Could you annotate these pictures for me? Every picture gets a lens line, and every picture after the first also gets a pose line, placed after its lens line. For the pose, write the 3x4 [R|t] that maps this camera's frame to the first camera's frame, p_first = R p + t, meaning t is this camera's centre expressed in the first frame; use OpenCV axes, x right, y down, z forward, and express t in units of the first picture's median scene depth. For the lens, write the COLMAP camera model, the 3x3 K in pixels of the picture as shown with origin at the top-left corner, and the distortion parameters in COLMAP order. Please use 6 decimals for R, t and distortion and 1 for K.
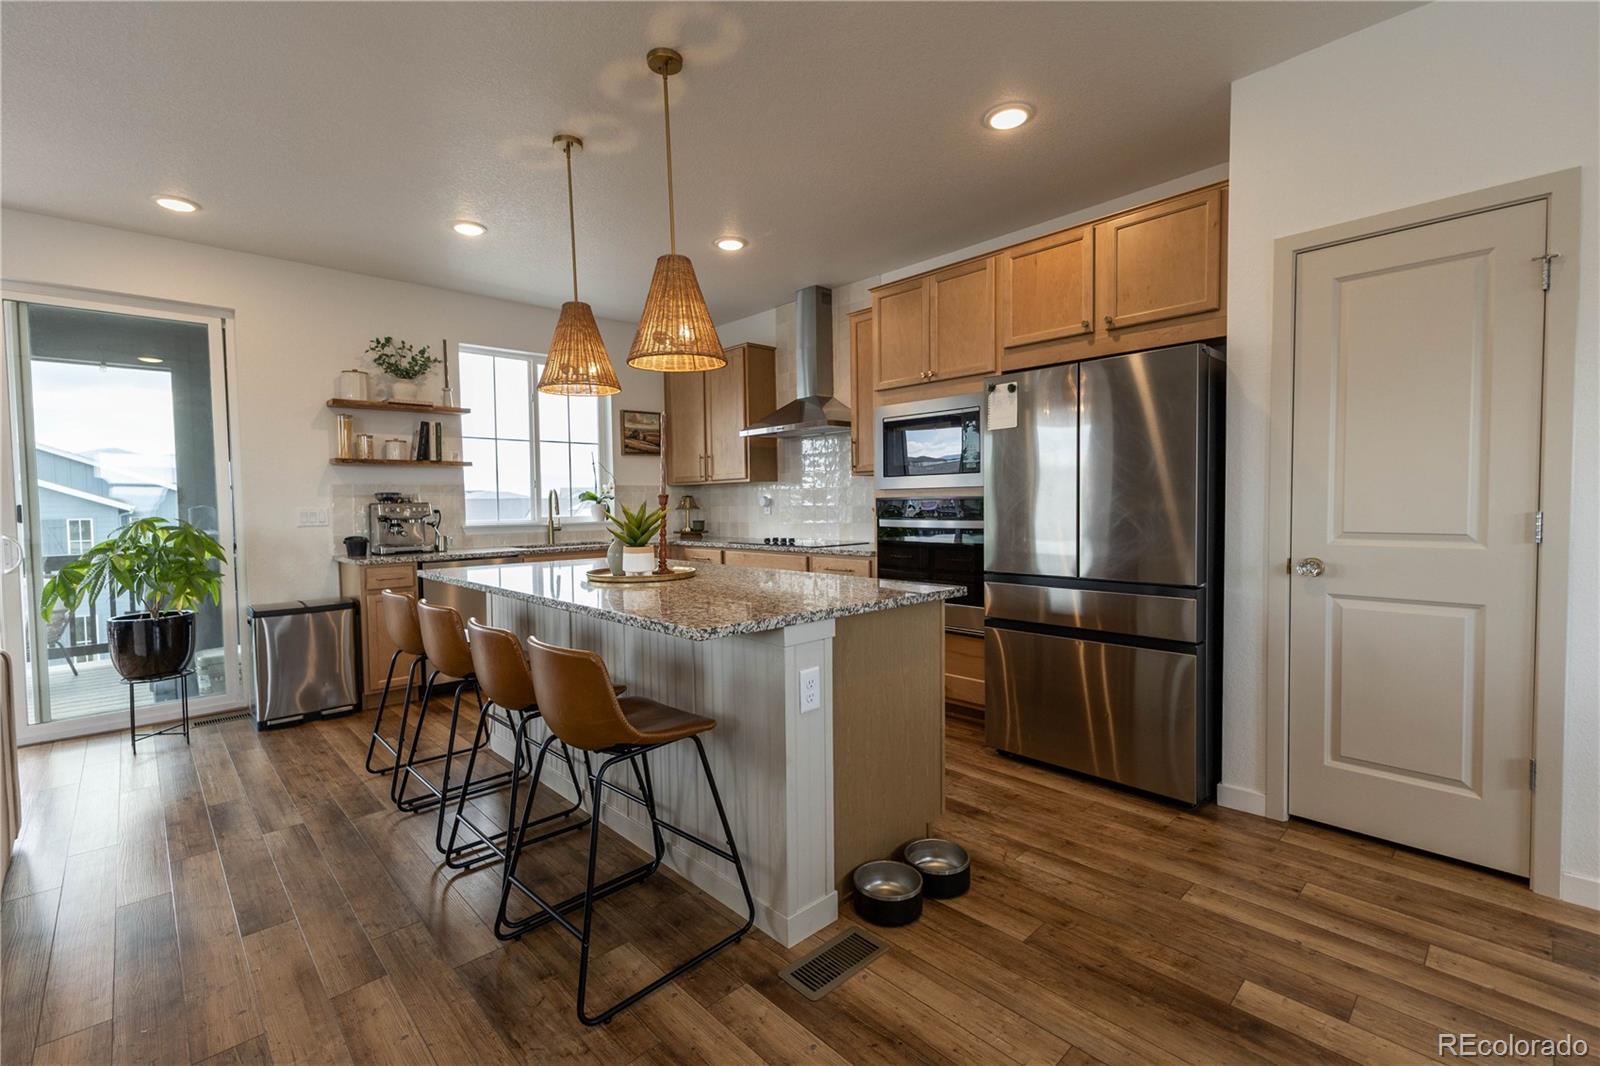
lens RADIAL K [[709.4, 0, 834.6], [0, 709.4, 525.2], [0, 0, 1]] dist [0.011998, -0.000425]
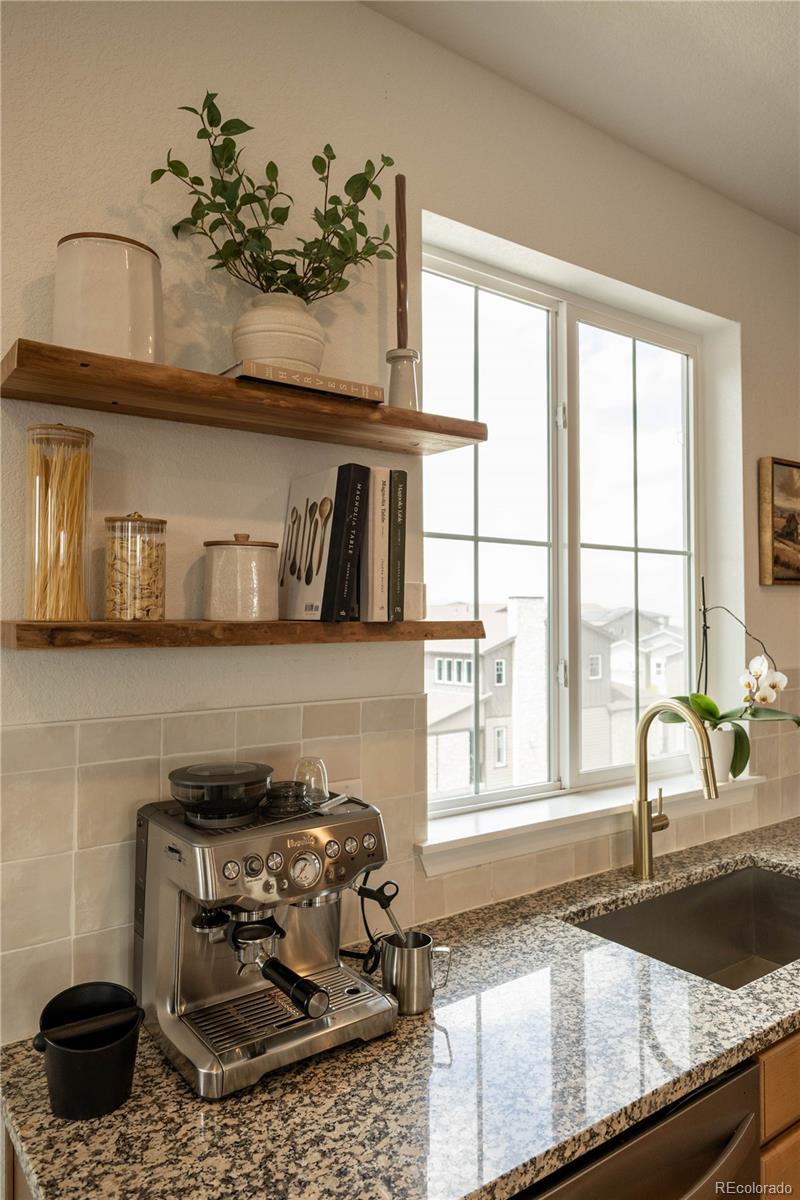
lens RADIAL K [[791.1, 0, 401.8], [0, 791.1, 597.0], [0, 0, 1]] dist [-0.004980, -0.000582]
pose [[0.984544, 0.012874, -0.174662, -0.536448], [-0.022661, 0.998275, -0.054159, -0.089751], [0.173664, 0.057280, 0.983138, 0.774661]]
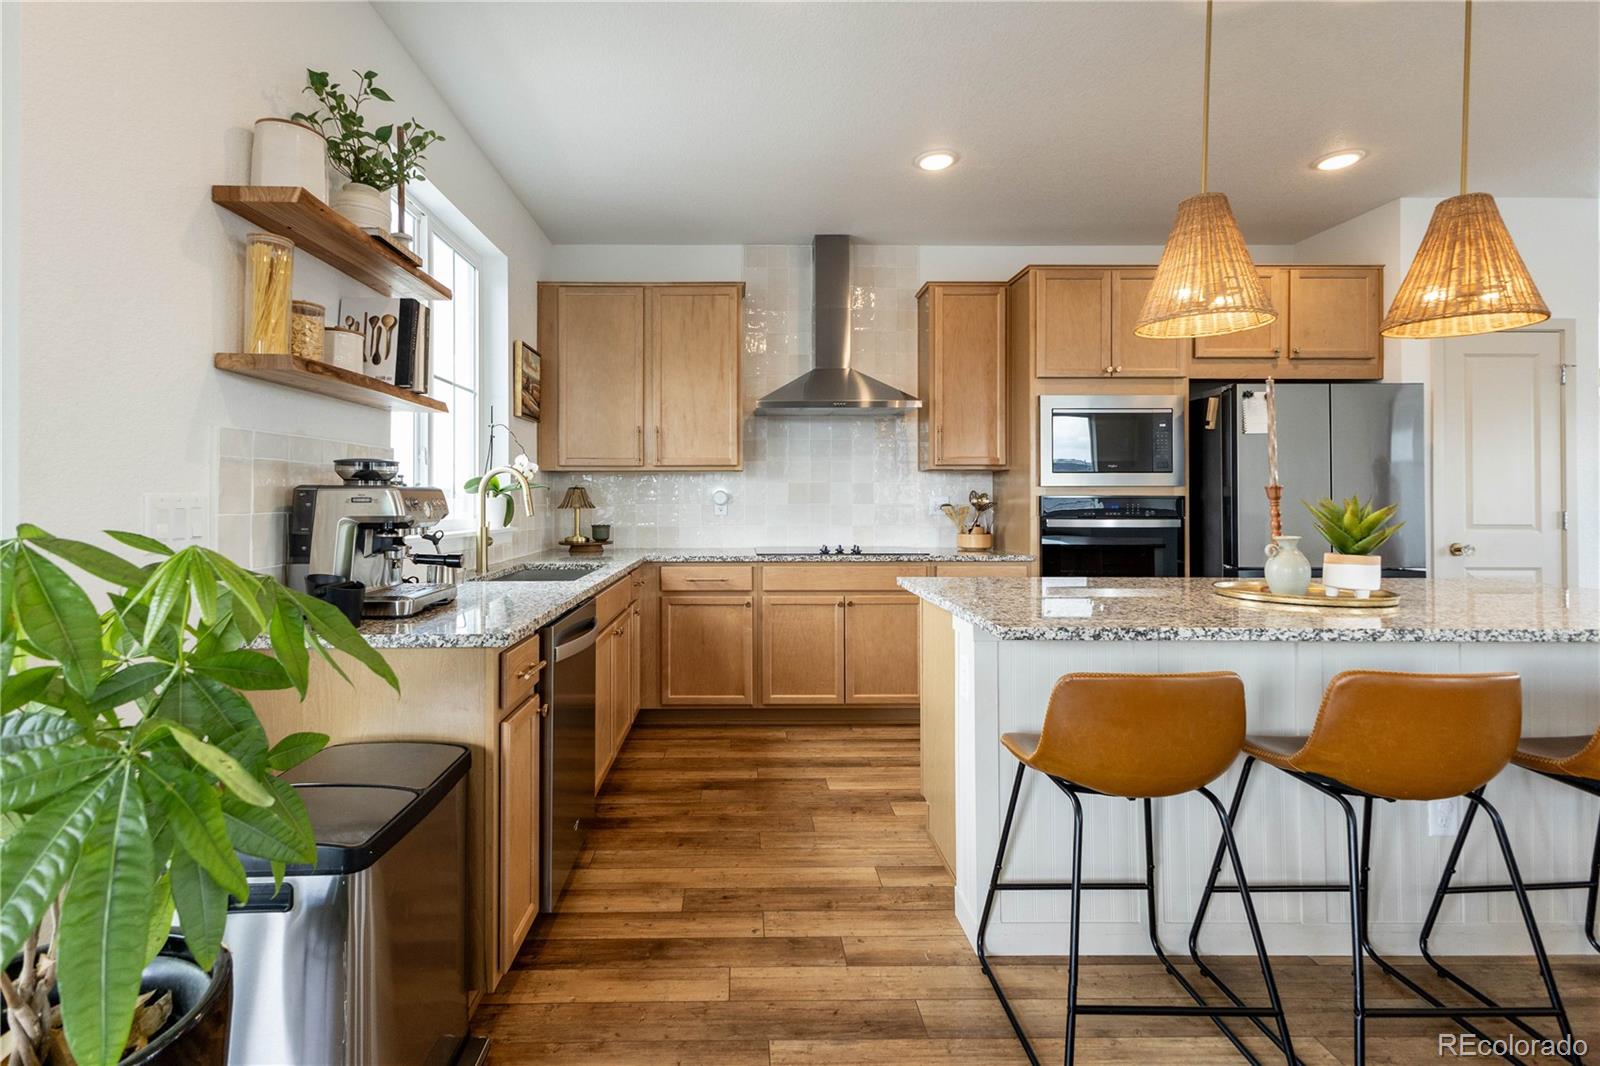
lens RADIAL K [[709.4, 0, 762.9], [0, 709.4, 499.1], [0, 0, 1]] dist [0.011998, -0.000425]
pose [[0.690094, 0.014152, 0.723582, -0.771248], [0.015528, 0.999289, -0.034353, -0.008418], [-0.723554, 0.034943, 0.689383, 0.584497]]
